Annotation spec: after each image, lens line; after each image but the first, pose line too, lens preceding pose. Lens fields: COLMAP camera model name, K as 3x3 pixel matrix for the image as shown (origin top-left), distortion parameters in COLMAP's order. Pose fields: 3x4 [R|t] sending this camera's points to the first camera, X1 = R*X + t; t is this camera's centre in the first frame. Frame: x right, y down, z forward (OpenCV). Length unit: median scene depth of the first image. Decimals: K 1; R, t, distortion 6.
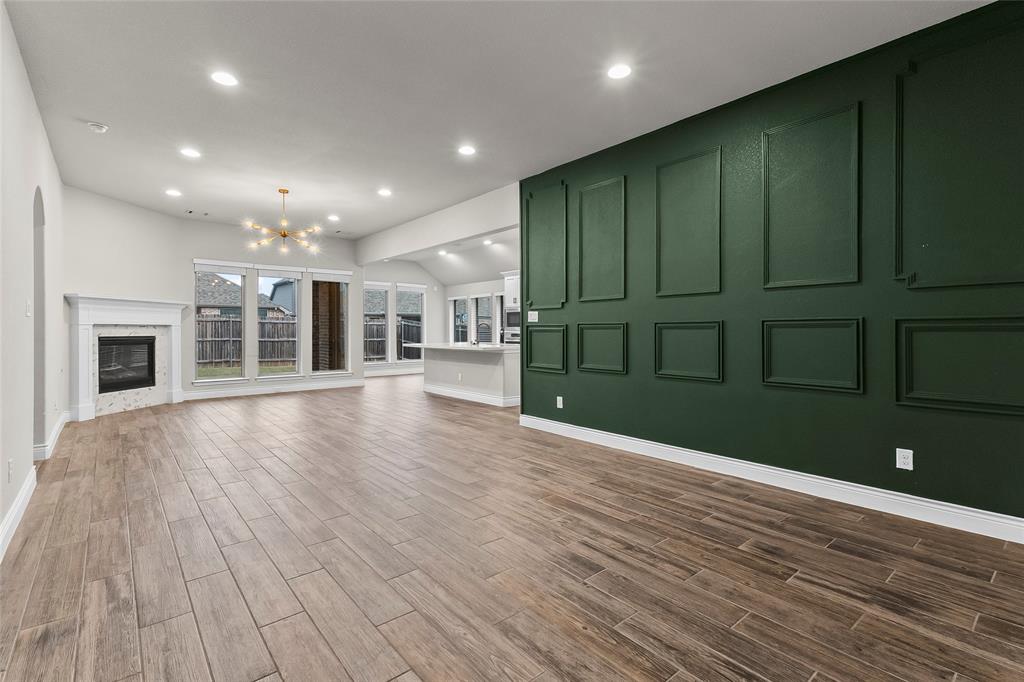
lens RADIAL K [[507.8, 0, 509.1], [0, 507.8, 330.5], [0, 0, 1]] dist [0.021427, -0.000262]
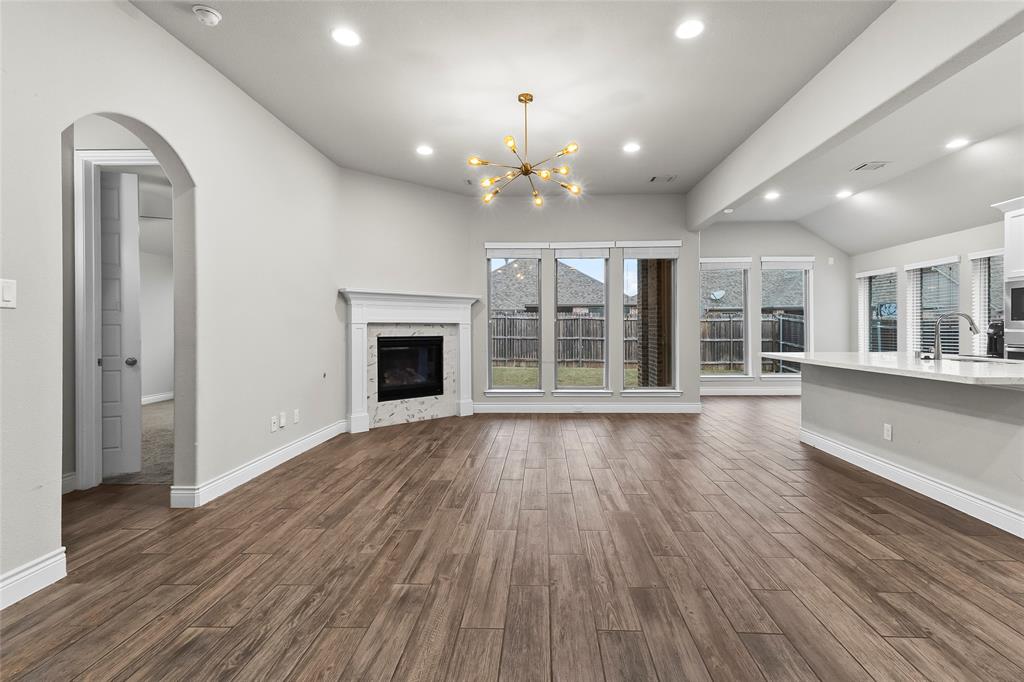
lens RADIAL K [[507.8, 0, 509.1], [0, 507.8, 330.5], [0, 0, 1]] dist [0.021427, -0.000262]
pose [[0.755067, 0.000059, -0.655648, -0.048922], [0.002732, 0.999991, 0.003236, -0.001158], [0.655643, -0.004234, 0.755060, 0.413706]]
